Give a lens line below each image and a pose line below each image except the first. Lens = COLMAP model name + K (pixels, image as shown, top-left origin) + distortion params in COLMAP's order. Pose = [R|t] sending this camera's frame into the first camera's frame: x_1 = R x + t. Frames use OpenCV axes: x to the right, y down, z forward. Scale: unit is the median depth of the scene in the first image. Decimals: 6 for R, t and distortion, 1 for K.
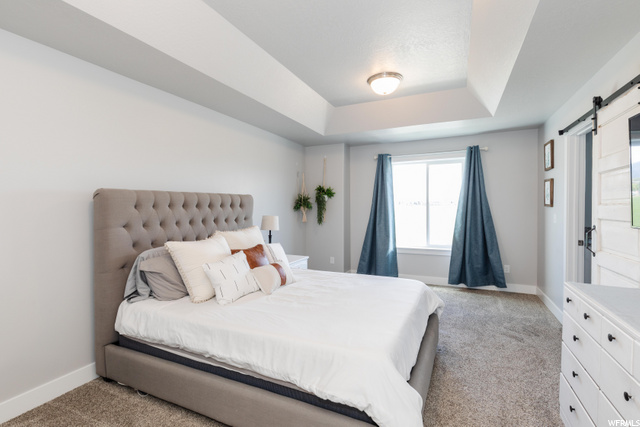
lens RADIAL K [[295.5, 0, 320.0], [0, 295.5, 213.5], [0, 0, 1]] dist [0.000362, 0.000208]
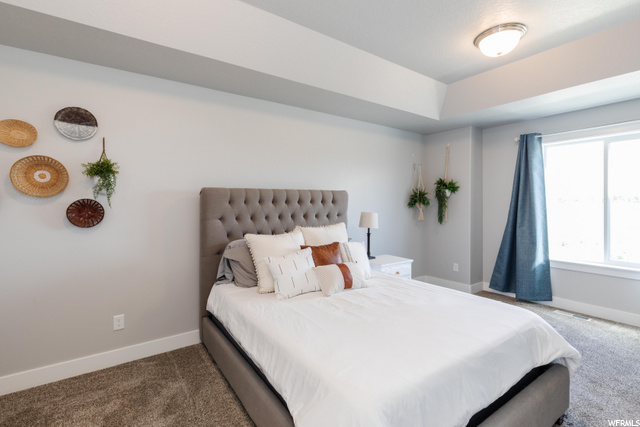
lens RADIAL K [[298.2, 0, 319.6], [0, 298.2, 204.4], [0, 0, 1]] dist [0.002146, 0.000152]
pose [[0.867994, 0.007746, -0.496515, 0.195967], [-0.016255, 0.999786, -0.012818, -0.004044], [0.496309, 0.019197, 0.867934, 0.113719]]
